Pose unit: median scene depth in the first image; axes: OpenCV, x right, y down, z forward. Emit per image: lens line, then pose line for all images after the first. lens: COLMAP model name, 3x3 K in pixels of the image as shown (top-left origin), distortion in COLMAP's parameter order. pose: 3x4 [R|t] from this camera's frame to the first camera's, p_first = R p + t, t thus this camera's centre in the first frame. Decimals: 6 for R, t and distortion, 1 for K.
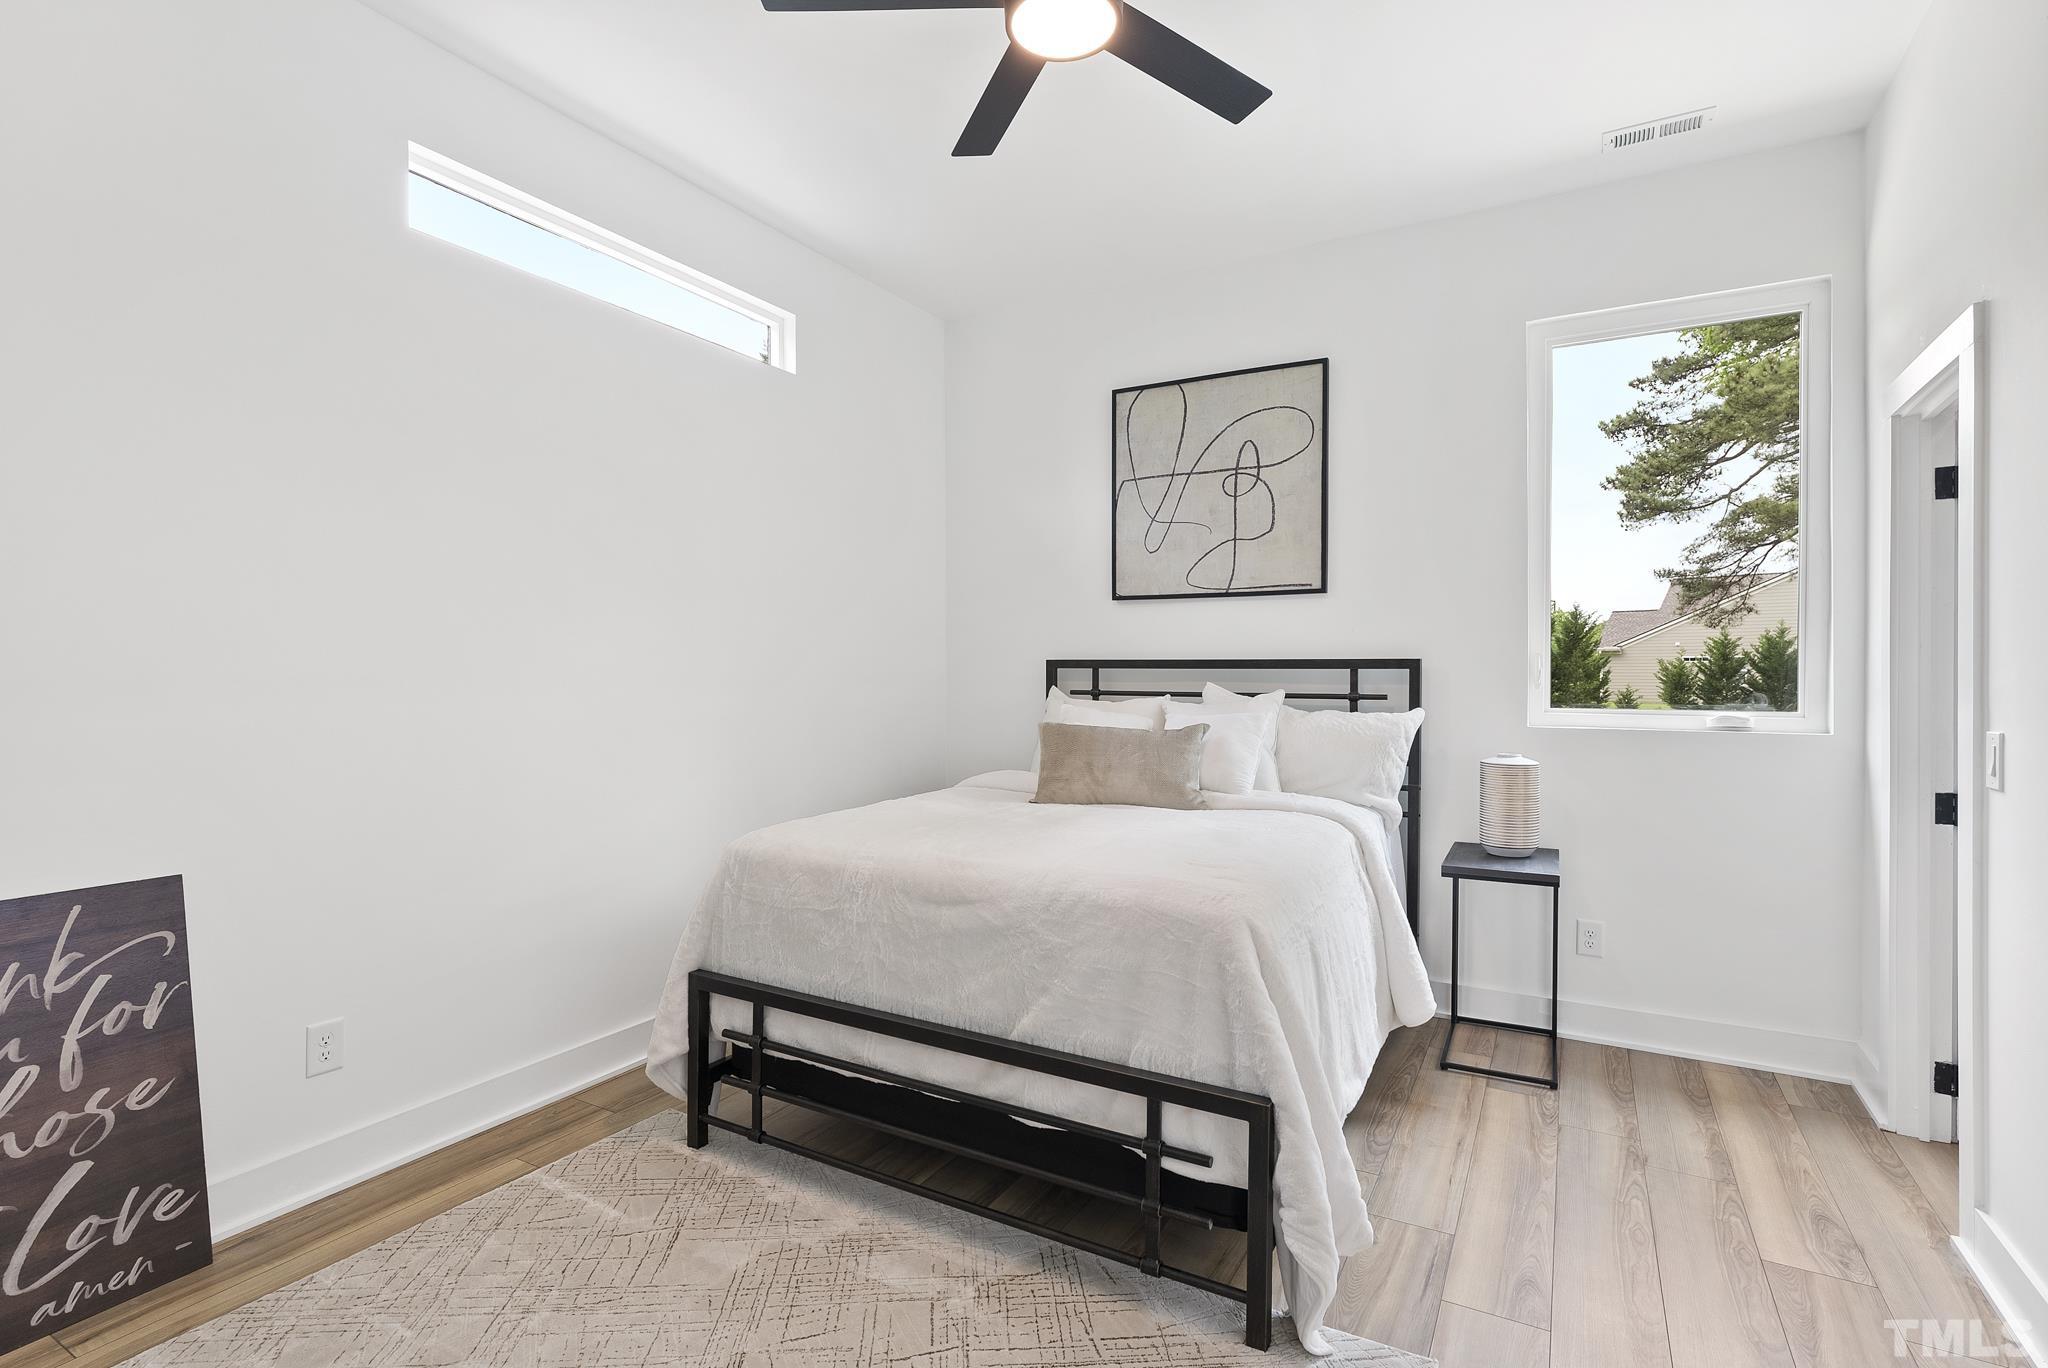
lens RADIAL K [[965.7, 0, 1025.1], [0, 965.7, 679.8], [0, 0, 1]] dist [-0.002013, -0.000301]
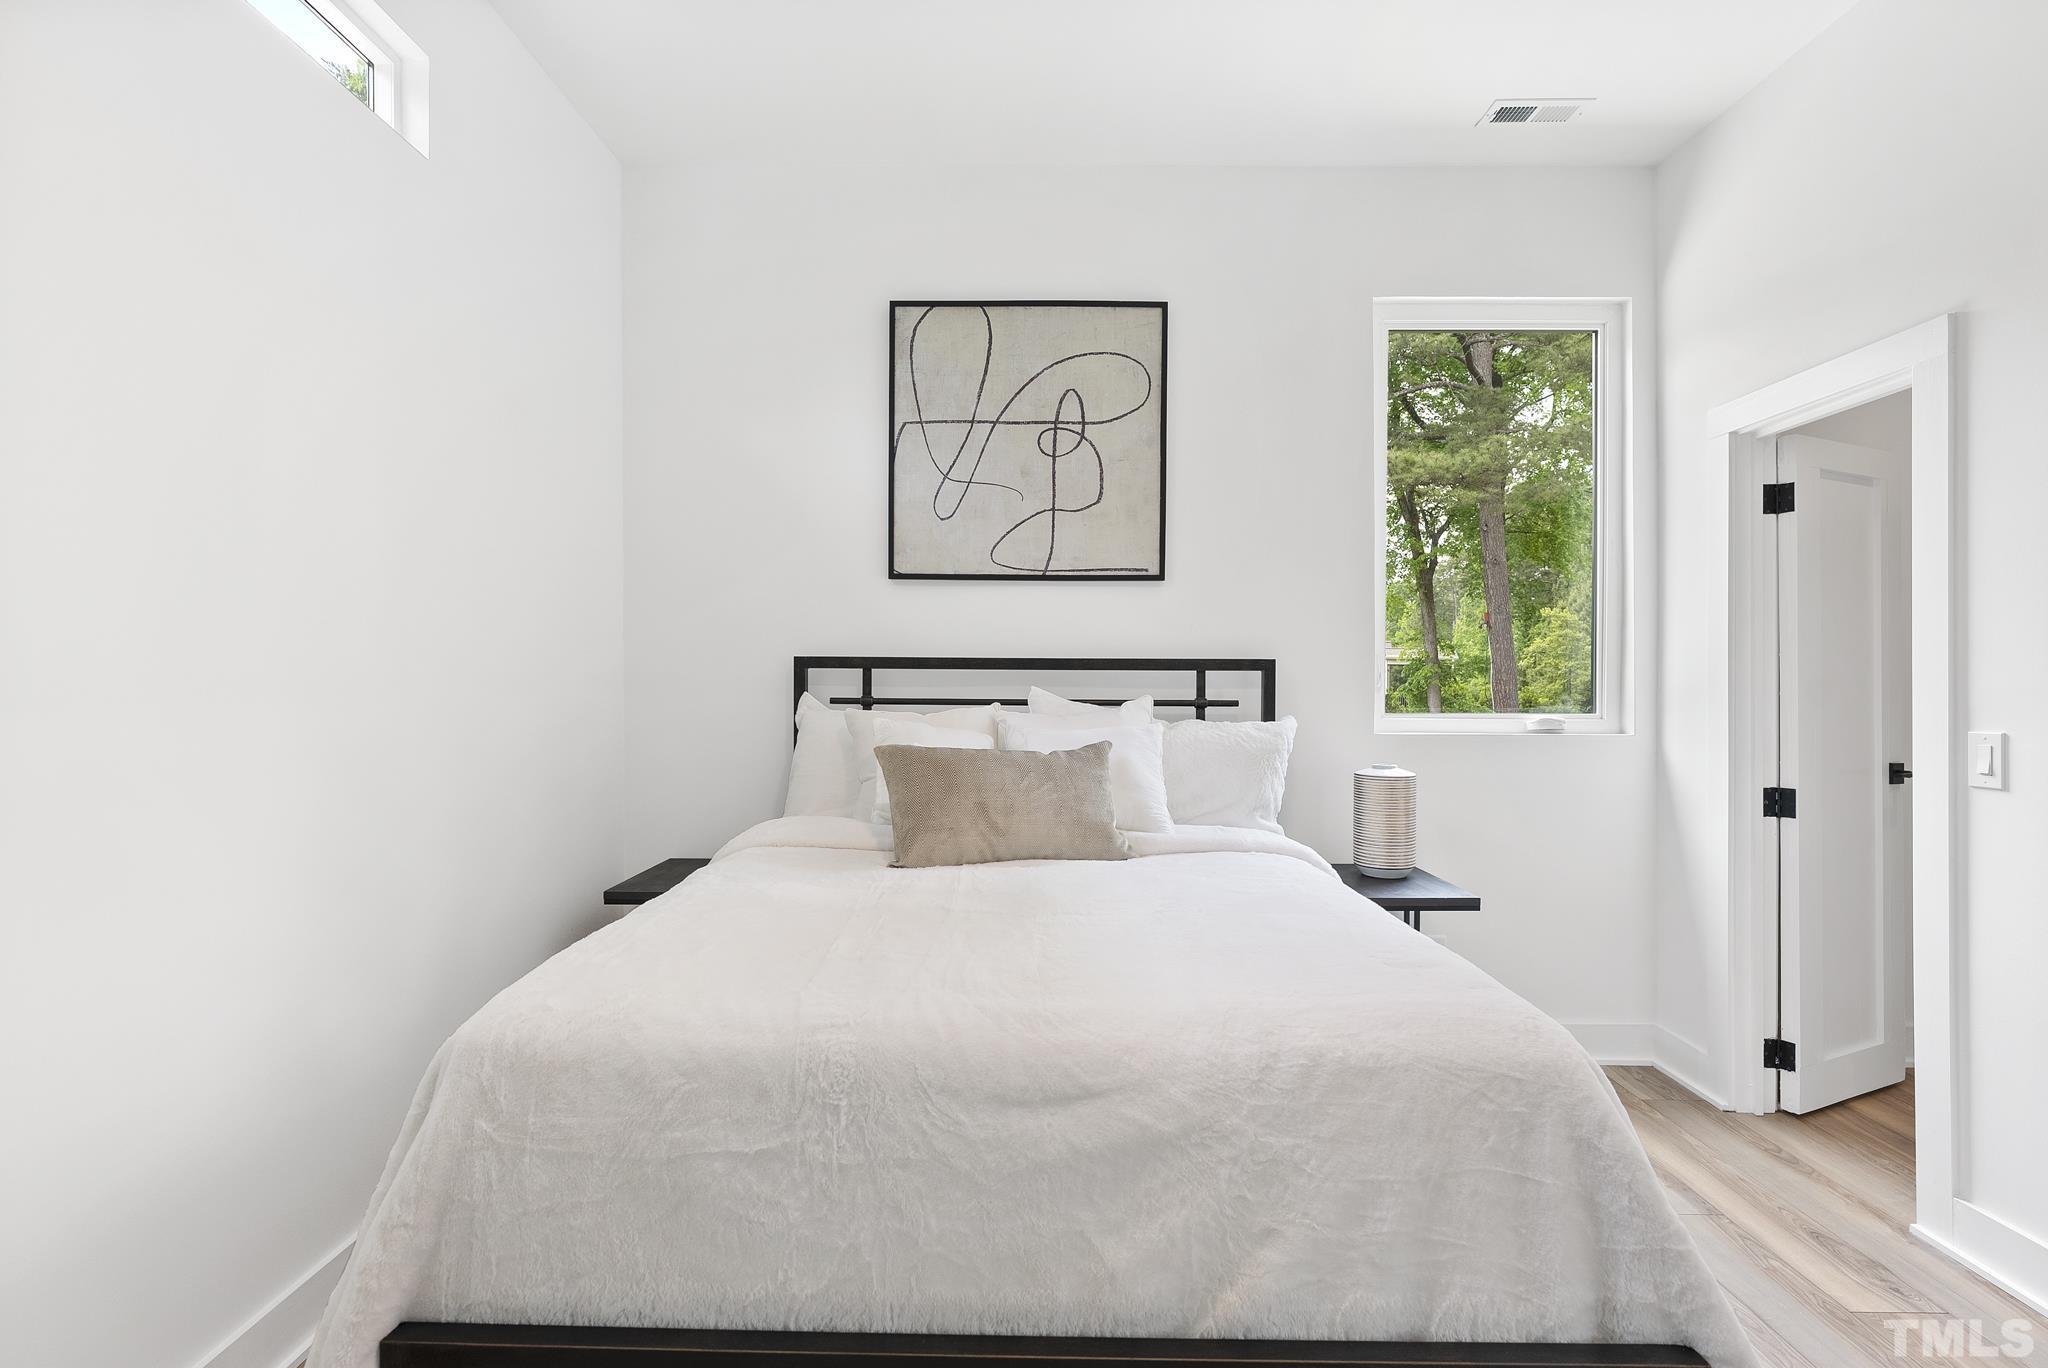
lens RADIAL K [[969.7, 0, 1020.6], [0, 969.7, 683.7], [0, 0, 1]] dist [-0.001655, 0.000014]
pose [[0.876282, -0.001355, 0.481797, -0.206649], [0.001551, 0.999999, -0.000009, 0.000189], [-0.481796, 0.000755, 0.876283, 0.315867]]
